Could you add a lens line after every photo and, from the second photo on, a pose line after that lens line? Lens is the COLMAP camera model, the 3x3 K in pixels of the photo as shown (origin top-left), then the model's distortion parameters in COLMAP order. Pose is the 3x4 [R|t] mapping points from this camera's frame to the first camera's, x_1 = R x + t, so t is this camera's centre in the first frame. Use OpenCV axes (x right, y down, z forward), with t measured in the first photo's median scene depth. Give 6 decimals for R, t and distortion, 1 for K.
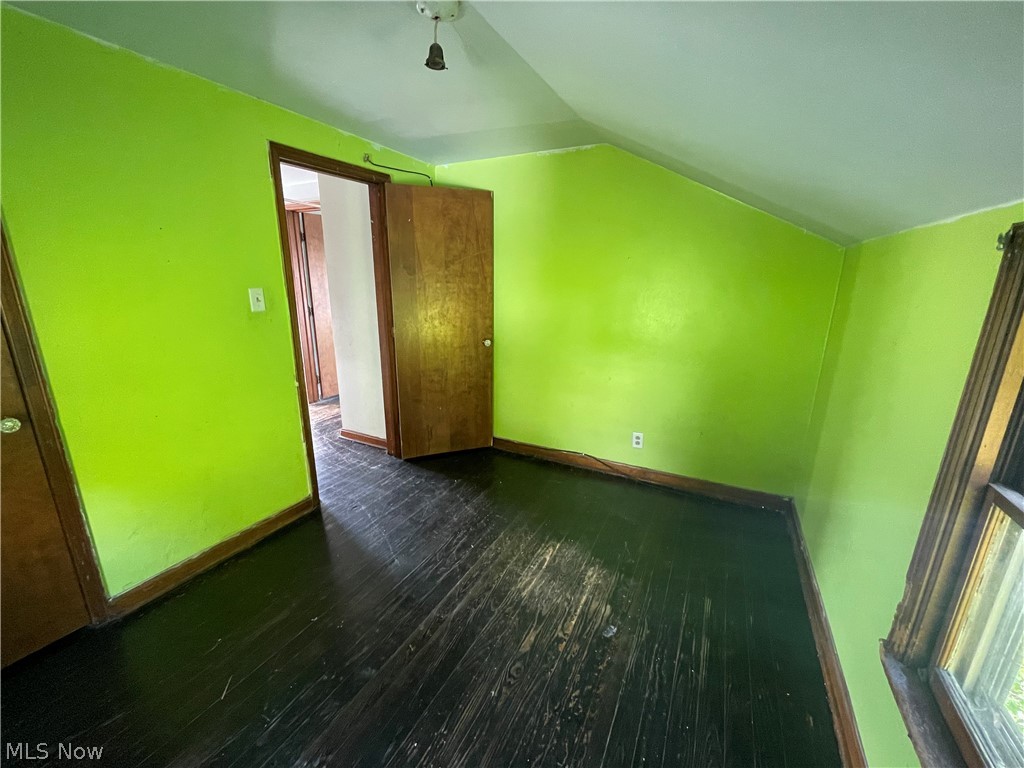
lens RADIAL K [[413.5, 0, 511.1], [0, 413.5, 382.6], [0, 0, 1]] dist [-0.014313, 0.004078]
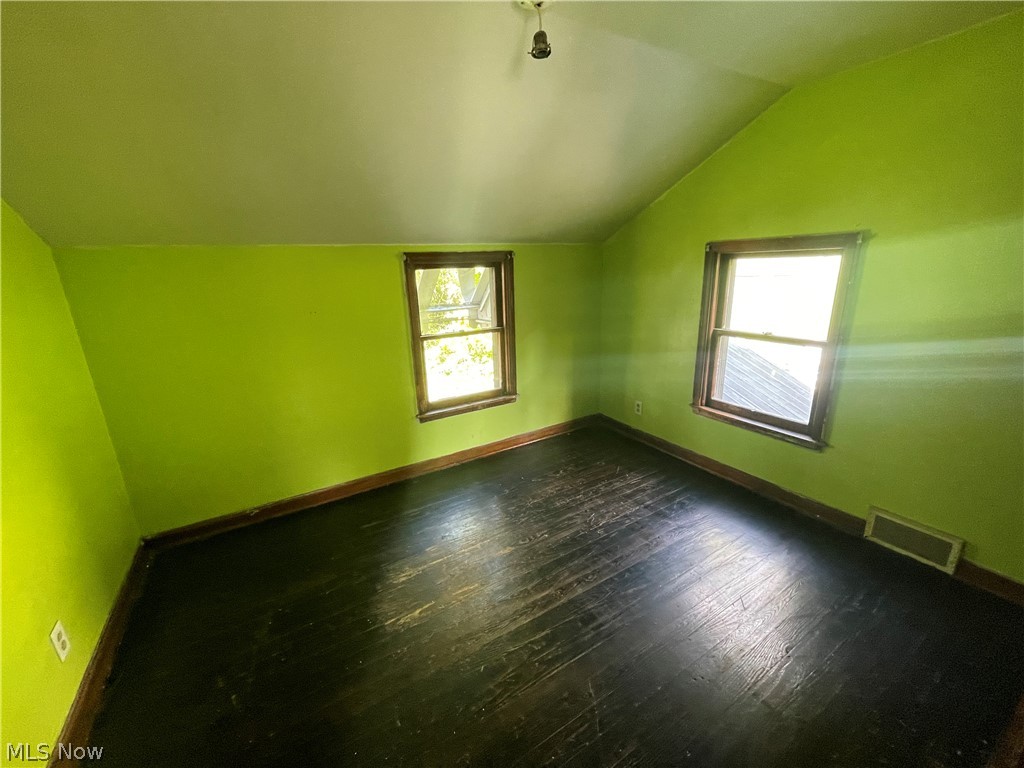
lens RADIAL K [[413.5, 0, 511.3], [0, 413.5, 384.9], [0, 0, 1]] dist [-0.014313, 0.004078]
pose [[-0.853254, -0.124006, 0.506538, -0.544133], [0.158789, 0.863417, 0.478850, -0.418198], [-0.496734, 0.489013, -0.717023, 1.597677]]
